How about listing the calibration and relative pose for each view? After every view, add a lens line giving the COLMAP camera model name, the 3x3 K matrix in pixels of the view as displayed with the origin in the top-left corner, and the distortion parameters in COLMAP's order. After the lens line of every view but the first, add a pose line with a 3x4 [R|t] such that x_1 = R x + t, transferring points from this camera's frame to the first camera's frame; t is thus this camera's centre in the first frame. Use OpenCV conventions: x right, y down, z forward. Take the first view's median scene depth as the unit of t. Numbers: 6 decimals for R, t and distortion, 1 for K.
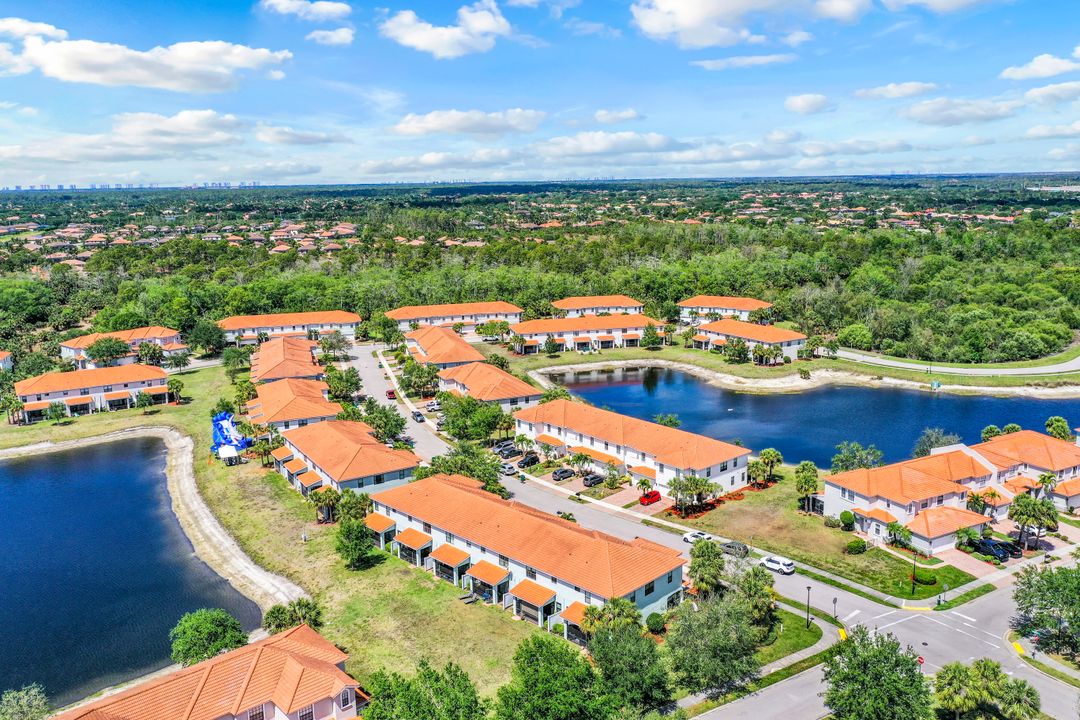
lens RADIAL K [[821.5, 0, 539.7], [0, 821.5, 318.9], [0, 0, 1]] dist [-0.000255, 0.000044]
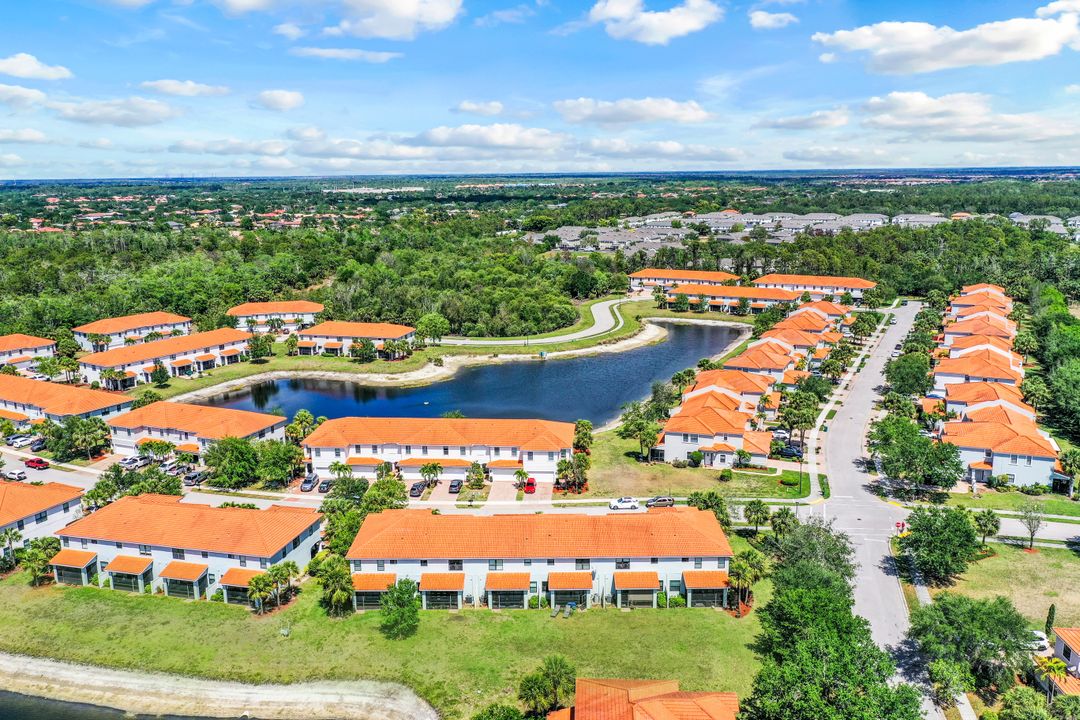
lens RADIAL K [[810.2, 0, 540.0], [0, 810.2, 360.0], [0, 0, 1]] dist [-0.010741, -0.004739]
pose [[0.741841, -0.141607, 0.655453, -0.274452], [0.109910, 0.989907, 0.089467, -0.015565], [-0.661507, 0.005670, 0.749918, 0.123417]]
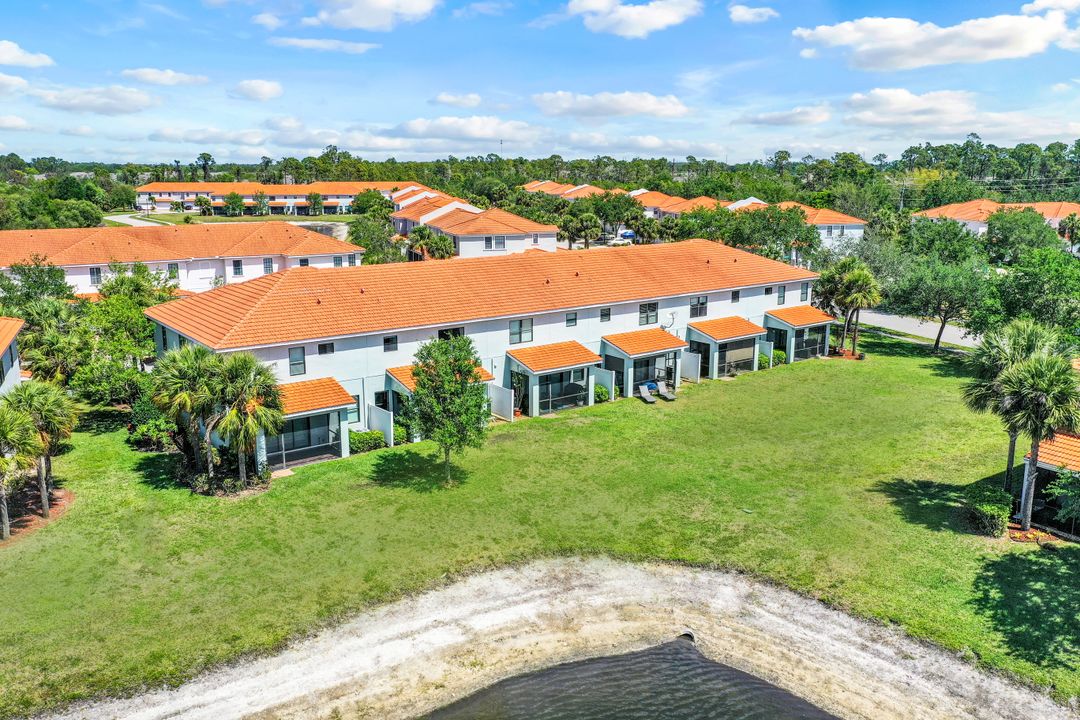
lens RADIAL K [[876.5, 0, 525.2], [0, 876.5, 362.2], [0, 0, 1]] dist [0.001356, -0.002332]
pose [[0.212132, -0.222103, 0.951667, -0.245158], [0.157277, 0.968895, 0.191066, 0.081946], [-0.964502, 0.109144, 0.240465, 0.379169]]
